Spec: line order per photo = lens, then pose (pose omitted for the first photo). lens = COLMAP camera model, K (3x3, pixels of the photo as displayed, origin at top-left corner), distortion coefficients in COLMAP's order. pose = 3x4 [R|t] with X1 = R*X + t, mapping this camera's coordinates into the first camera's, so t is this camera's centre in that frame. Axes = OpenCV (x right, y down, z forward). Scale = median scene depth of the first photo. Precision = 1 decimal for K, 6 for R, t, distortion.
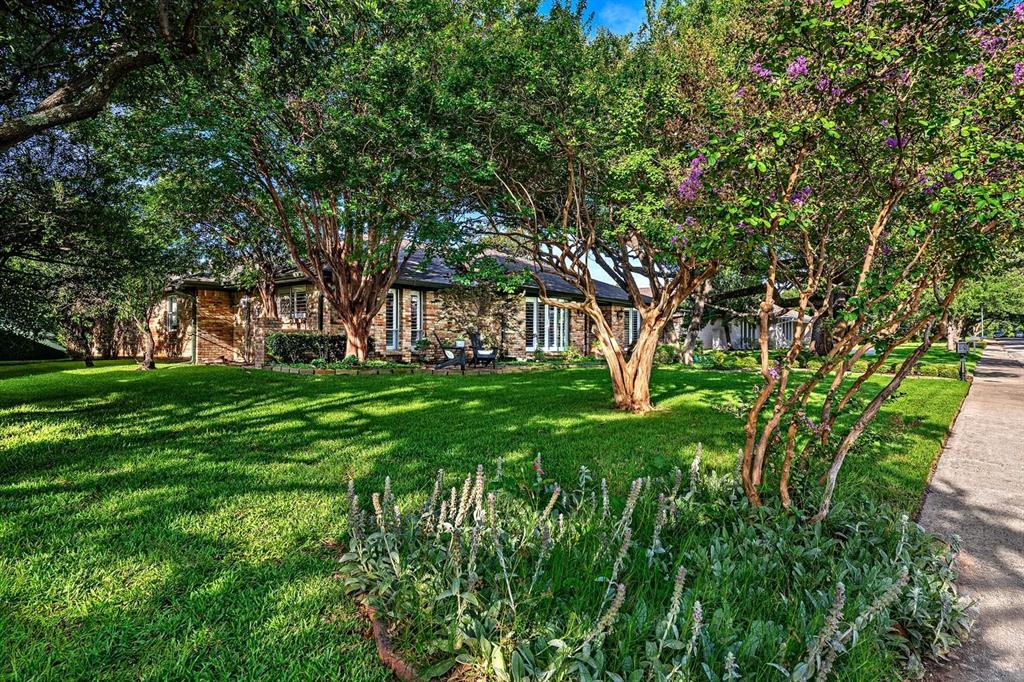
lens RADIAL K [[682.8, 0, 512.4], [0, 682.8, 342.7], [0, 0, 1]] dist [-0.002443, -0.000017]
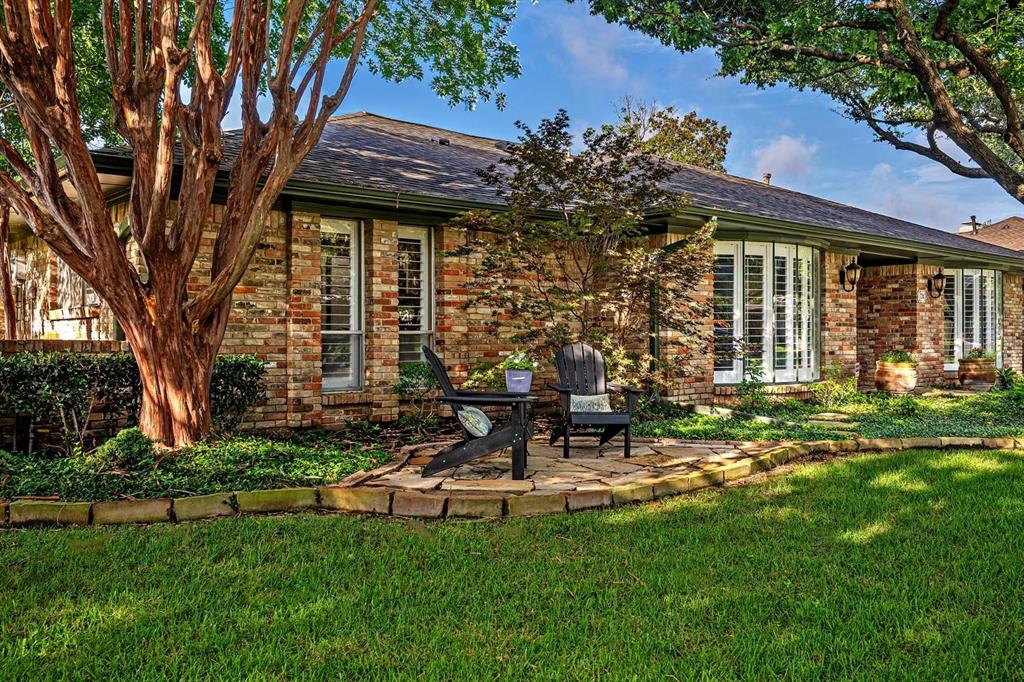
lens RADIAL K [[881.6, 0, 510.5], [0, 881.6, 341.3], [0, 0, 1]] dist [0.019625, 0.003720]
pose [[0.986948, -0.008257, -0.160825, -0.013811], [0.009344, 0.999938, 0.006005, -0.016171], [0.160766, -0.007429, 0.986965, 0.533087]]
